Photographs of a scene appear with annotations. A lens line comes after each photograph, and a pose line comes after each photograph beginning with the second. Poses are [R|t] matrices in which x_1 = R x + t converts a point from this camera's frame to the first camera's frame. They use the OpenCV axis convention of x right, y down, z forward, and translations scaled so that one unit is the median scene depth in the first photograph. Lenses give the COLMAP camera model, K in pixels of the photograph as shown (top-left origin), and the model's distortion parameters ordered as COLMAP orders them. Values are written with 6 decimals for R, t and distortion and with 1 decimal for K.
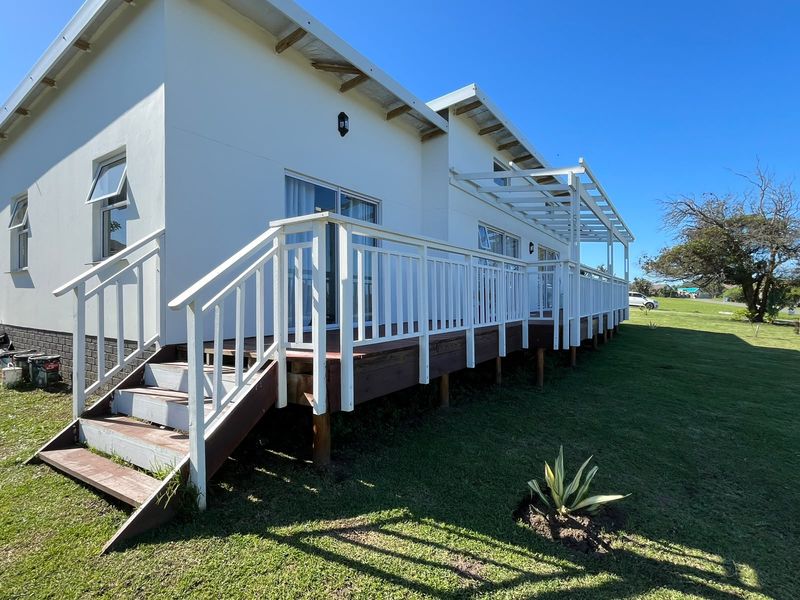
lens RADIAL K [[398.1, 0, 400.0], [0, 398.1, 300.0], [0, 0, 1]] dist [0.001037, 0.000085]
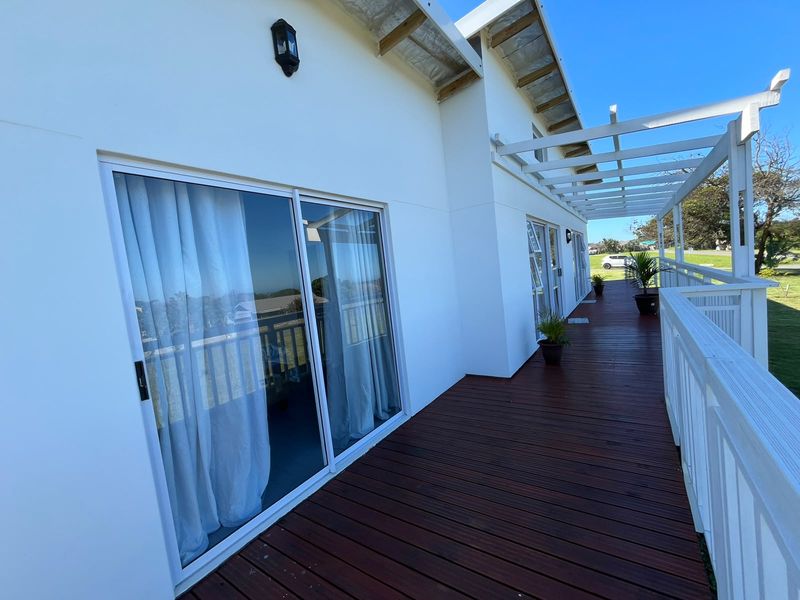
lens RADIAL K [[317.2, 0, 400.0], [0, 317.2, 300.0], [0, 0, 1]] dist [-0.001020, -0.000105]
pose [[0.993807, -0.106448, -0.031894, -0.024927], [0.108534, 0.991406, 0.073031, -0.130696], [0.023846, -0.076040, 0.996820, 0.485037]]
